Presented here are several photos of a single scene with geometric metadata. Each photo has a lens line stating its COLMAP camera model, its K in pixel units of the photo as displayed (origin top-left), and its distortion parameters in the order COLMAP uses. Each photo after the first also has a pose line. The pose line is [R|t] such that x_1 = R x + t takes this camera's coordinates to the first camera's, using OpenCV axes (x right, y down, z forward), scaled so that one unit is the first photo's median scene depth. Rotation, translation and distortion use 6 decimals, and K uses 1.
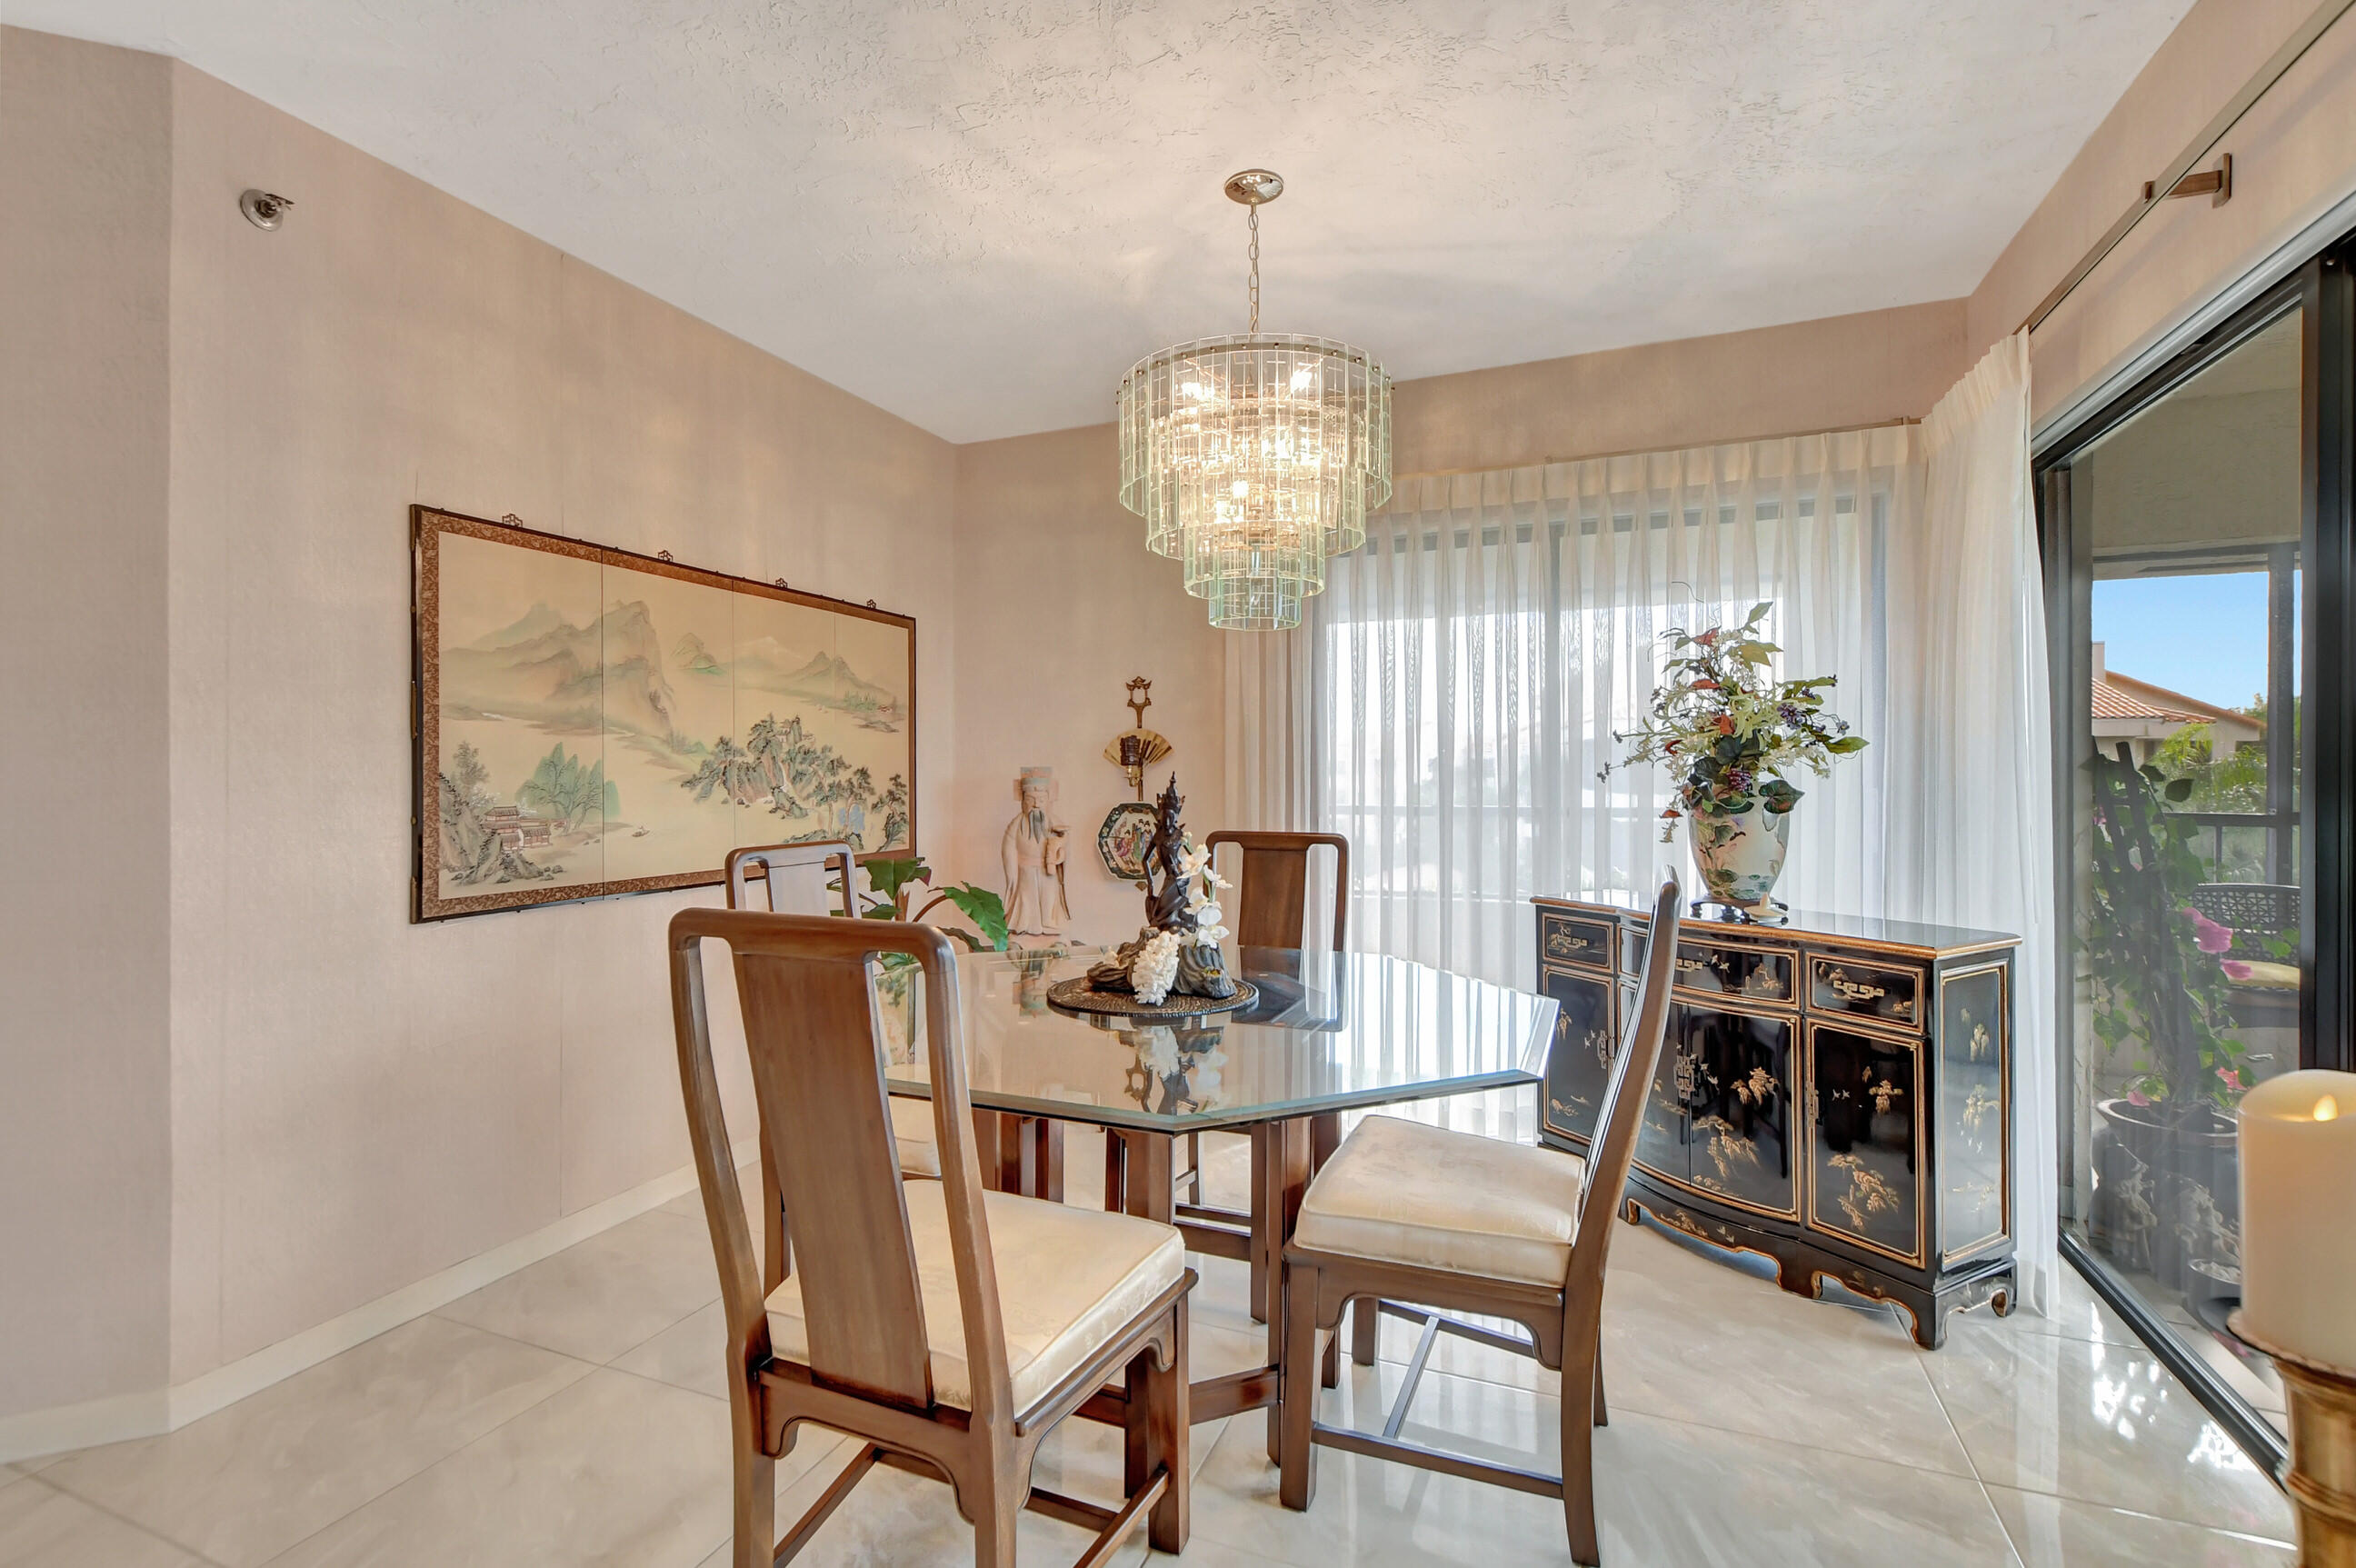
lens RADIAL K [[1085.0, 0, 1194.1], [0, 1085.0, 749.2], [0, 0, 1]] dist [0.001556, 0.000298]
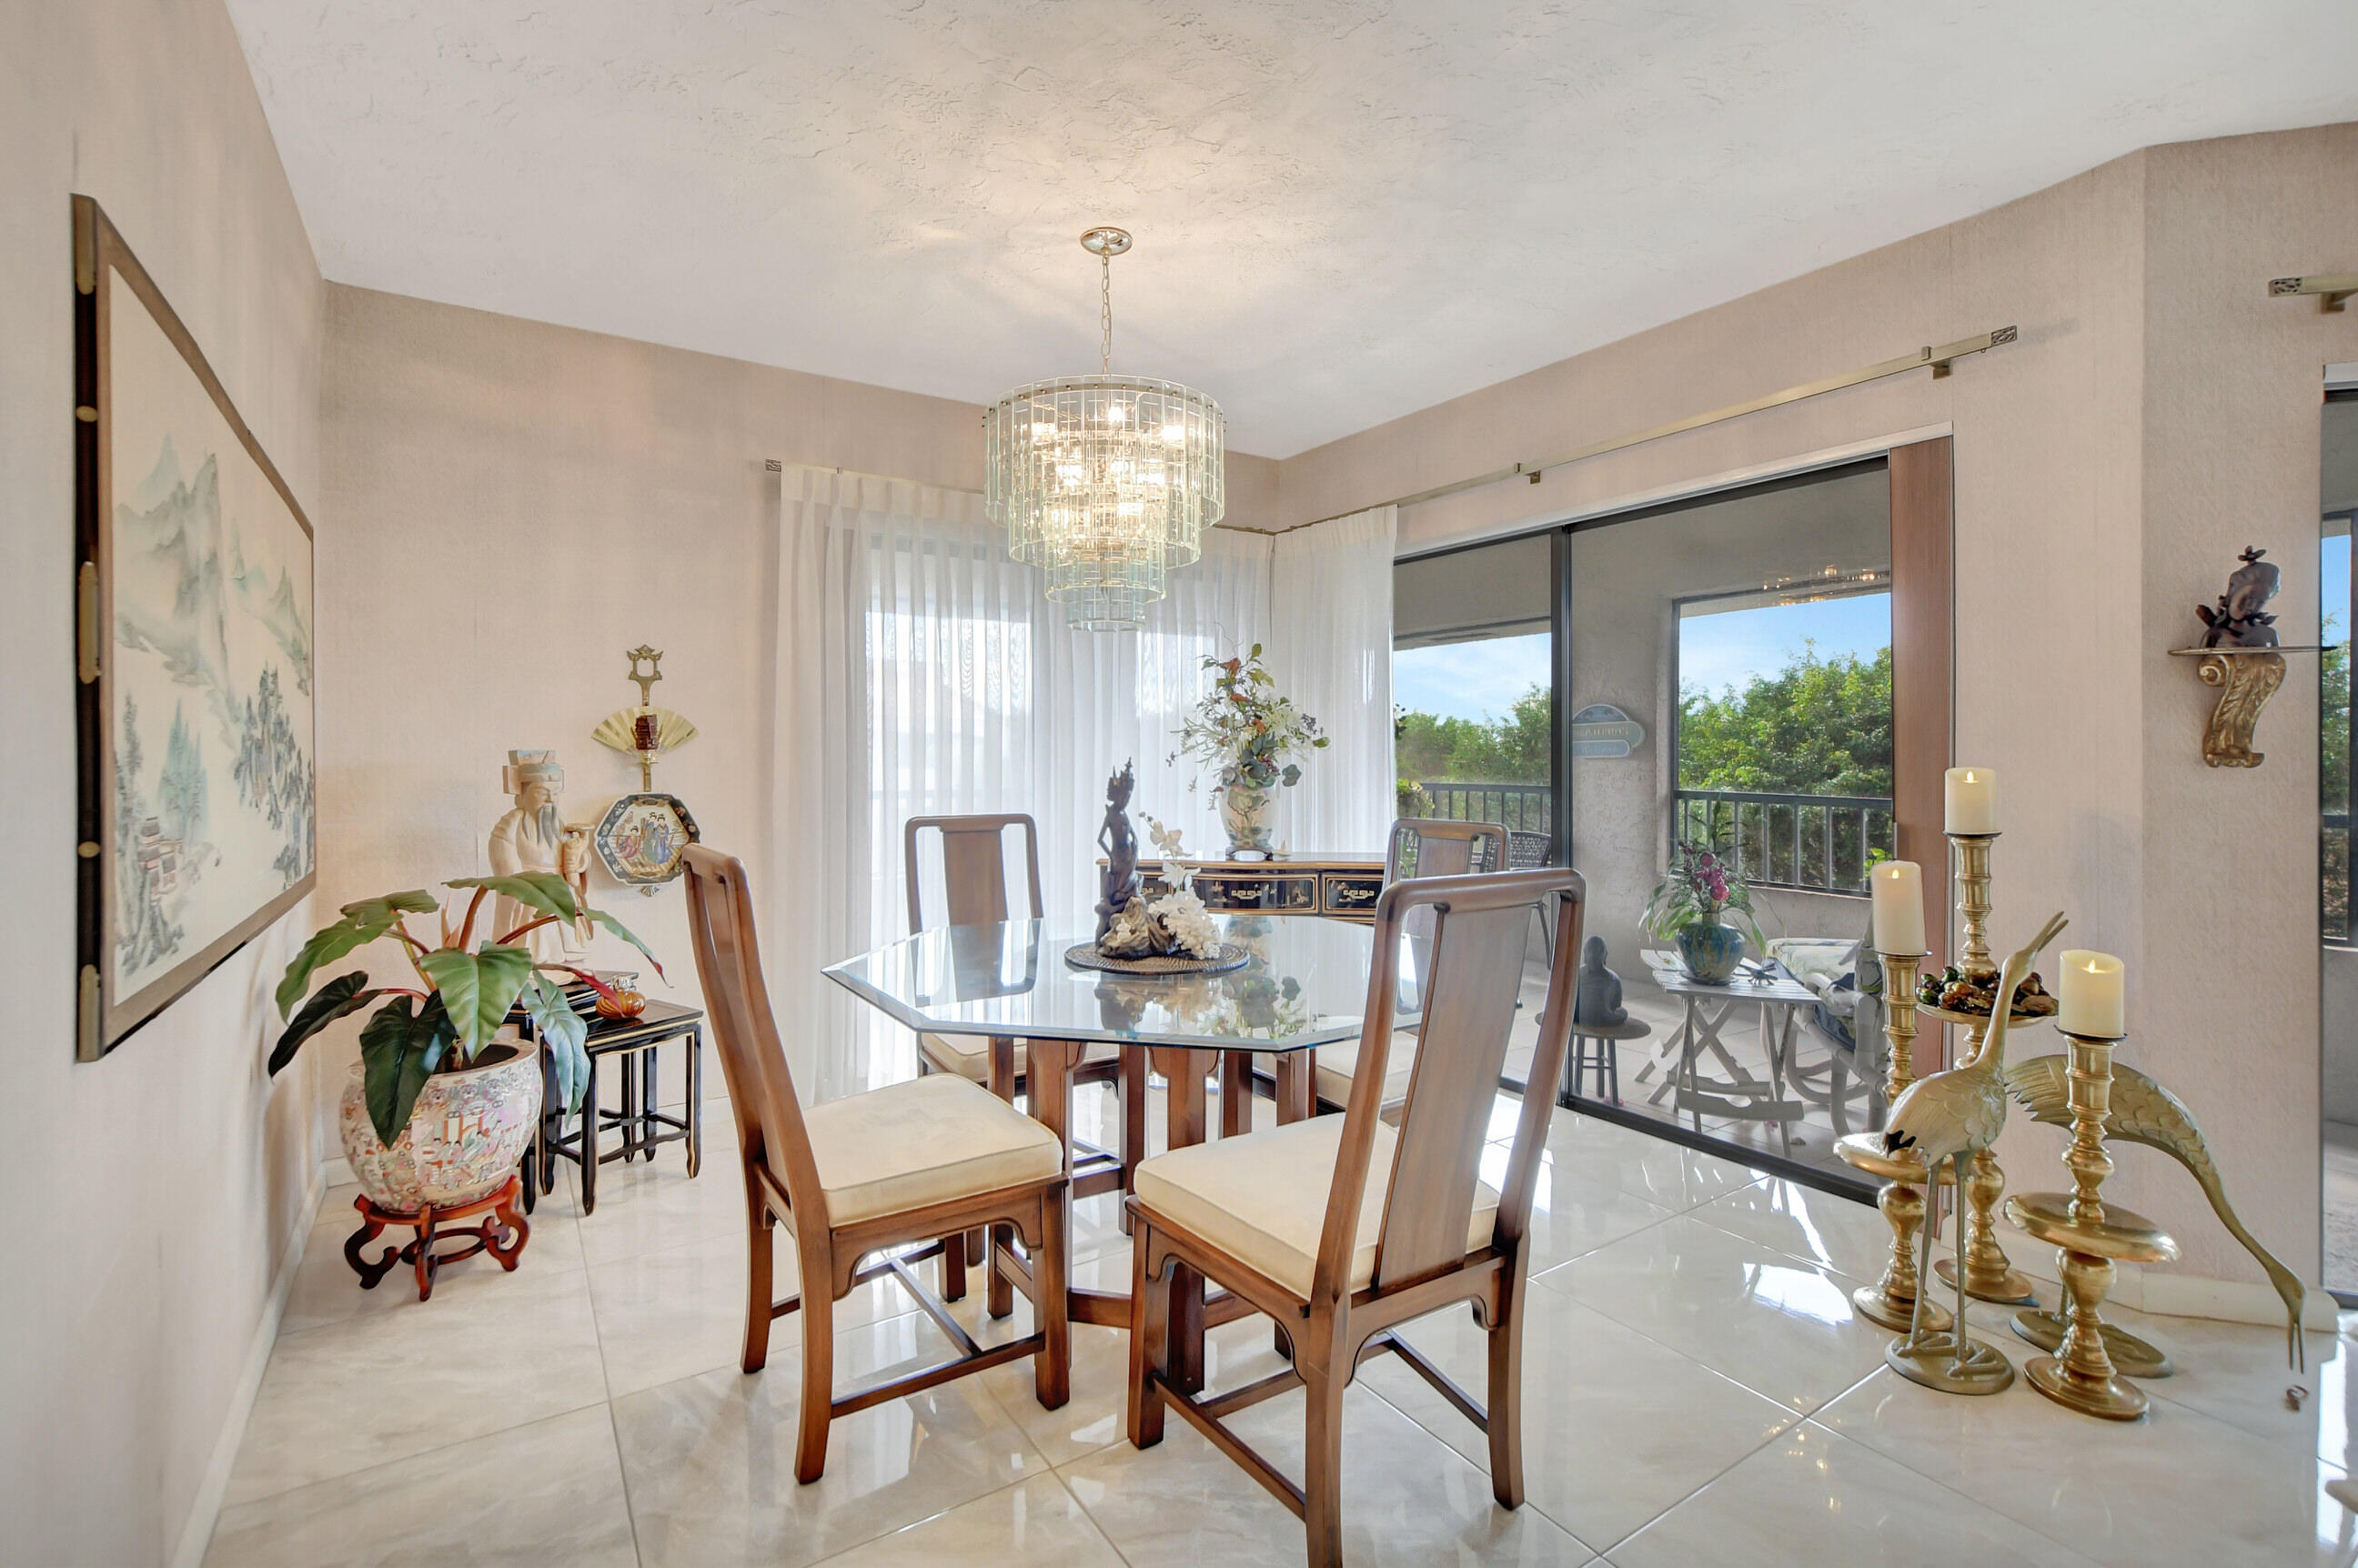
lens RADIAL K [[1051.8, 0, 1145.8], [0, 1051.8, 735.0], [0, 0, 1]] dist [0.001414, 0.000402]
pose [[0.584105, 0.020992, 0.811407, -0.700220], [-0.018947, 0.999746, -0.012226, 0.008896], [-0.811457, -0.008232, 0.584354, 0.283628]]
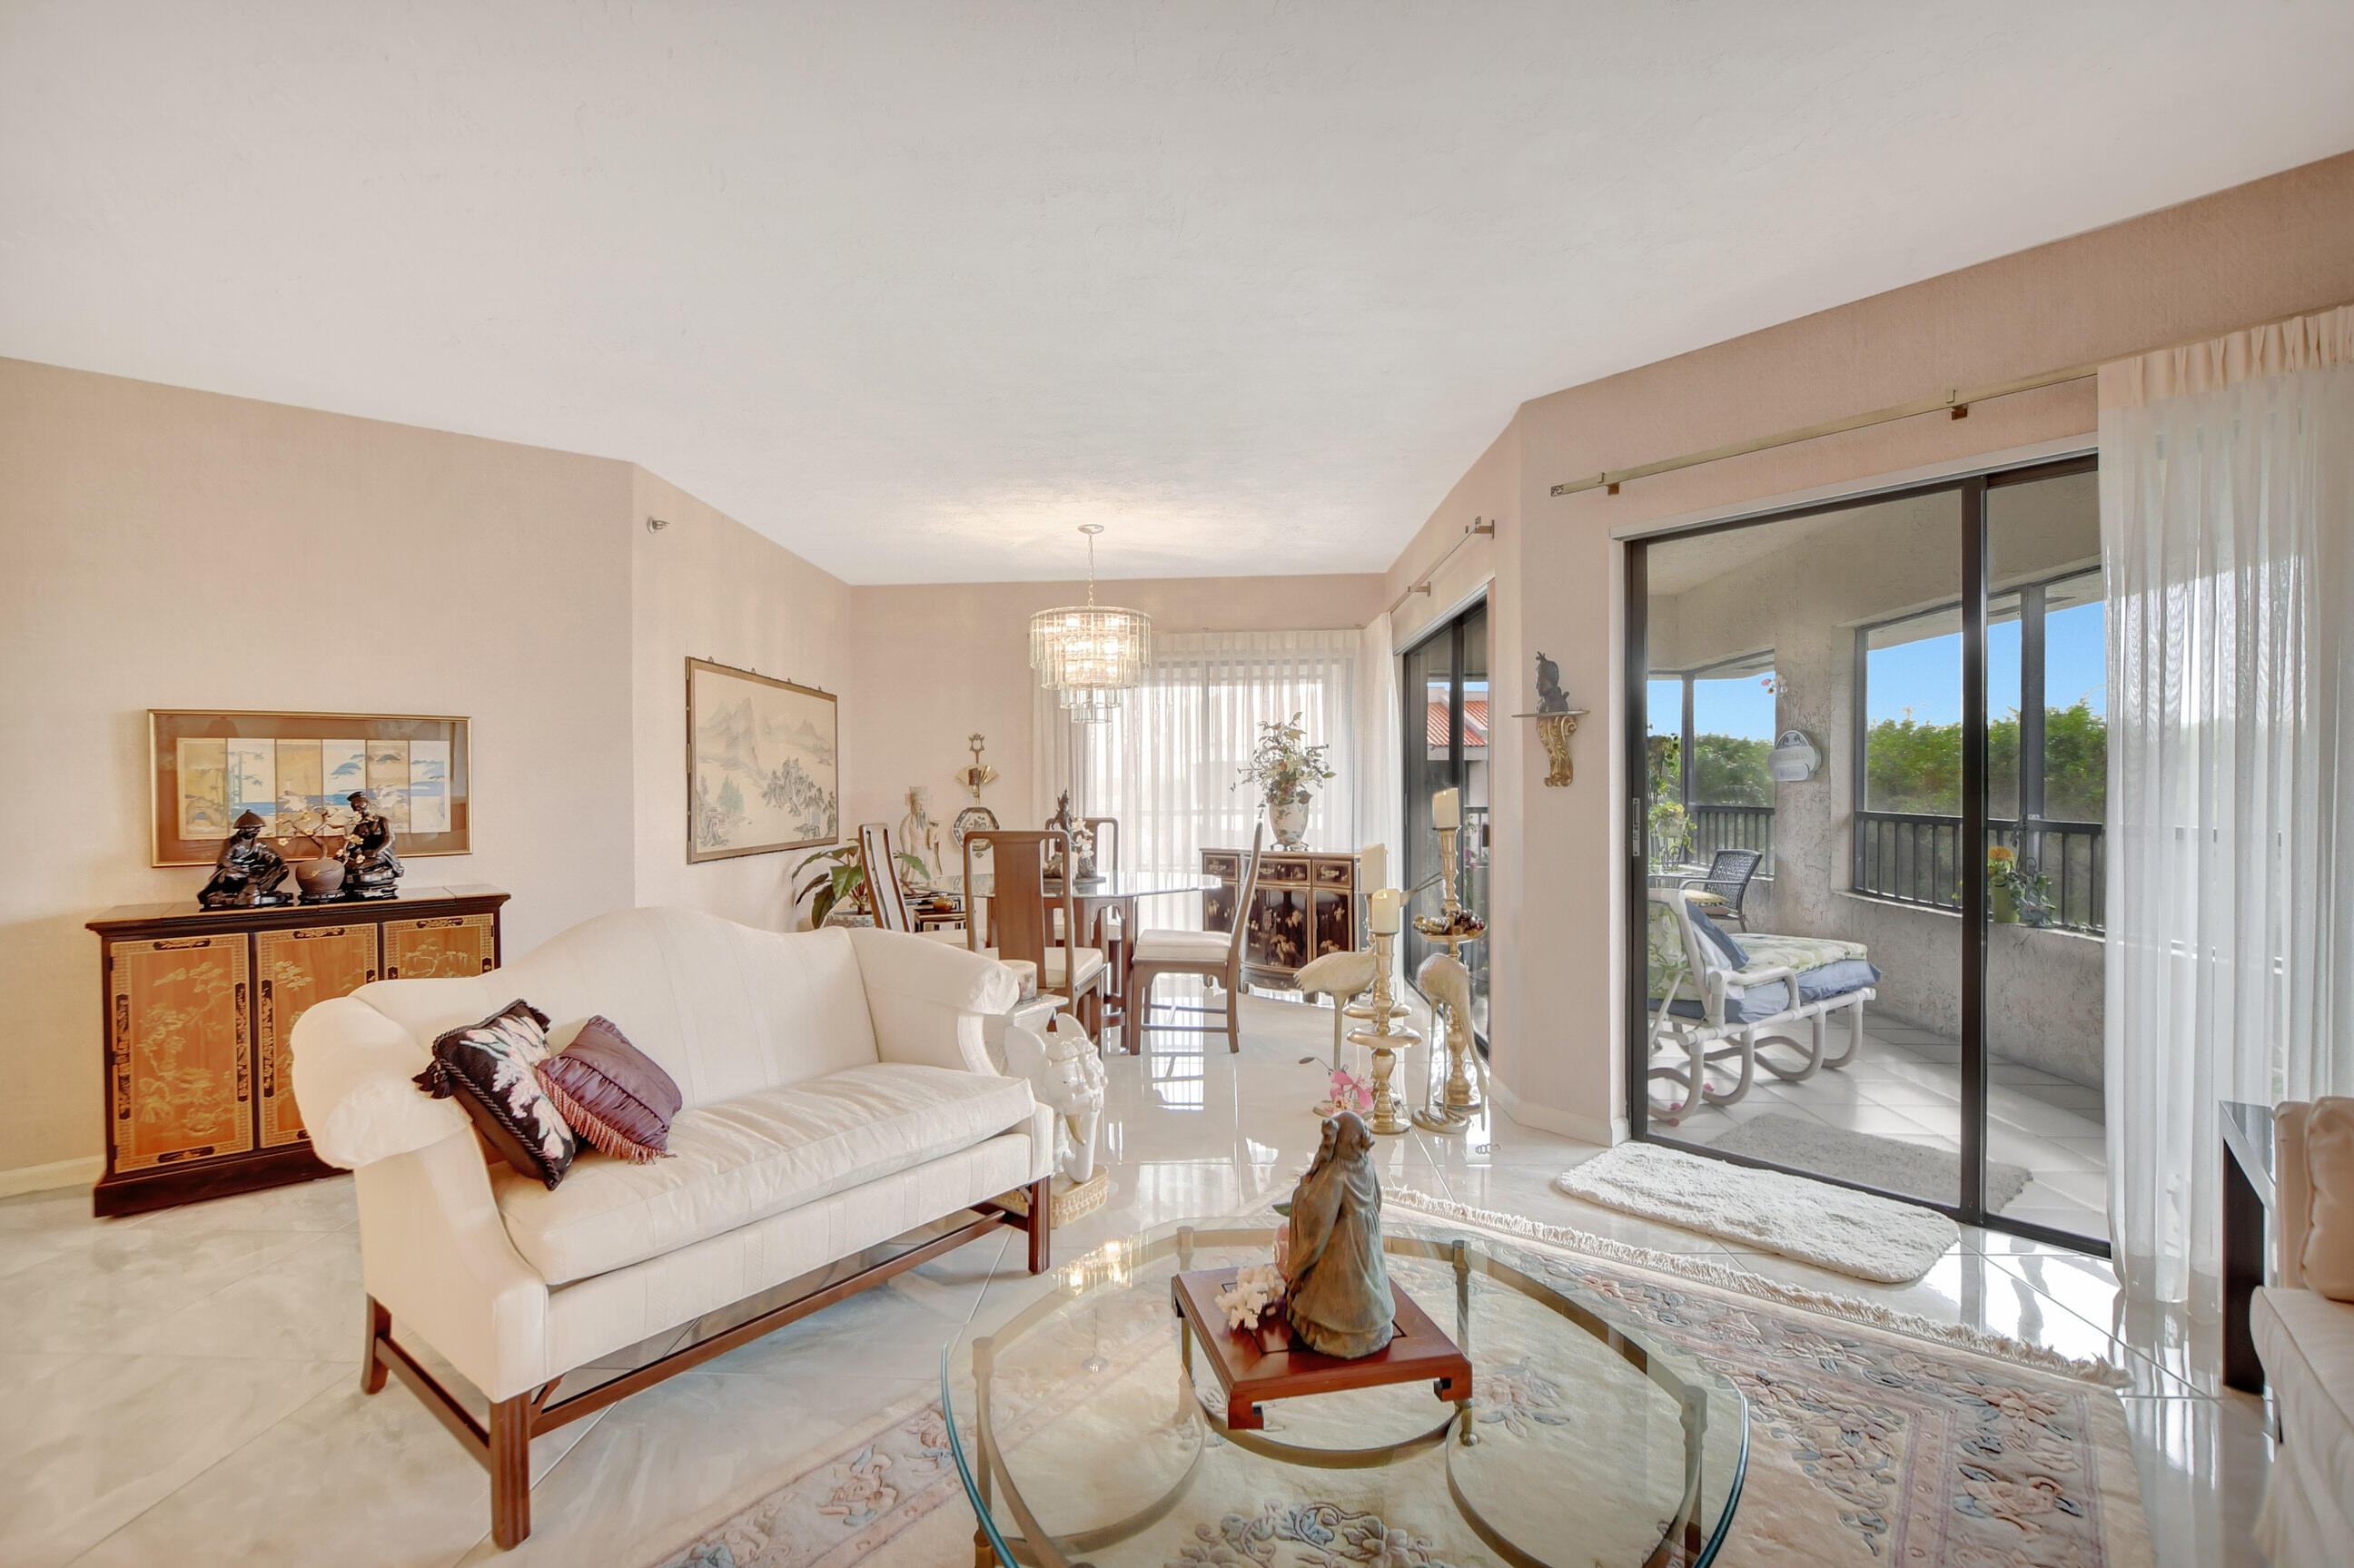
lens RADIAL K [[1083.9, 0, 1193.1], [0, 1083.9, 749.2], [0, 0, 1]] dist [0.001556, 0.000298]
pose [[0.940364, 0.007092, 0.340095, -0.445361], [-0.000890, 0.999831, -0.018386, -0.015081], [-0.340168, 0.016987, 0.940211, -1.033931]]
